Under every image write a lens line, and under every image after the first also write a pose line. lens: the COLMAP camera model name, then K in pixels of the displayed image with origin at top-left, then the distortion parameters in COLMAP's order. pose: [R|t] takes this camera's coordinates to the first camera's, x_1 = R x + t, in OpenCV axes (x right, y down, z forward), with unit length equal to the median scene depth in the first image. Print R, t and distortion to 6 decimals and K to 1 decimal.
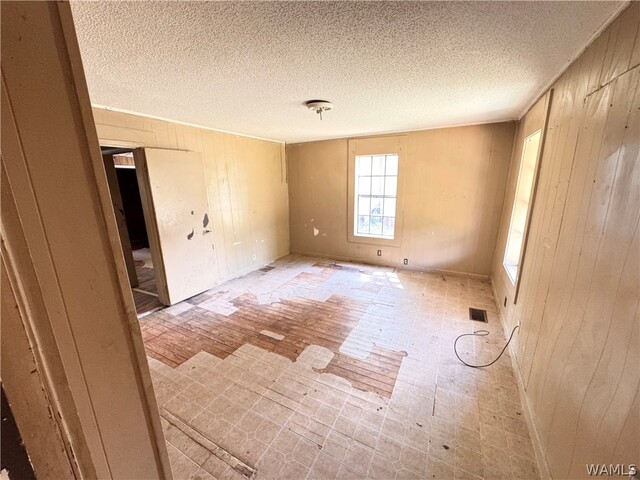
lens RADIAL K [[255.4, 0, 320.3], [0, 255.4, 240.6], [0, 0, 1]] dist [-0.004633, -0.000292]
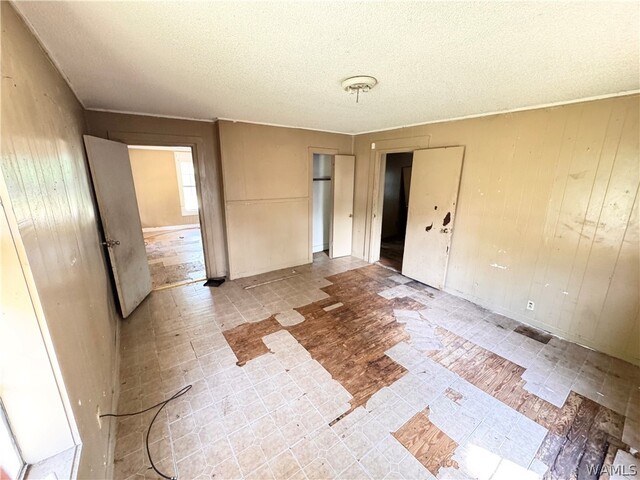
lens RADIAL K [[255.4, 0, 319.4], [0, 255.4, 238.6], [0, 0, 1]] dist [-0.004633, -0.000292]
pose [[-0.440108, 0.227422, -0.868668, 0.627130], [-0.218383, 0.911241, 0.349211, -0.251002], [0.870984, 0.343393, -0.351380, 0.982881]]
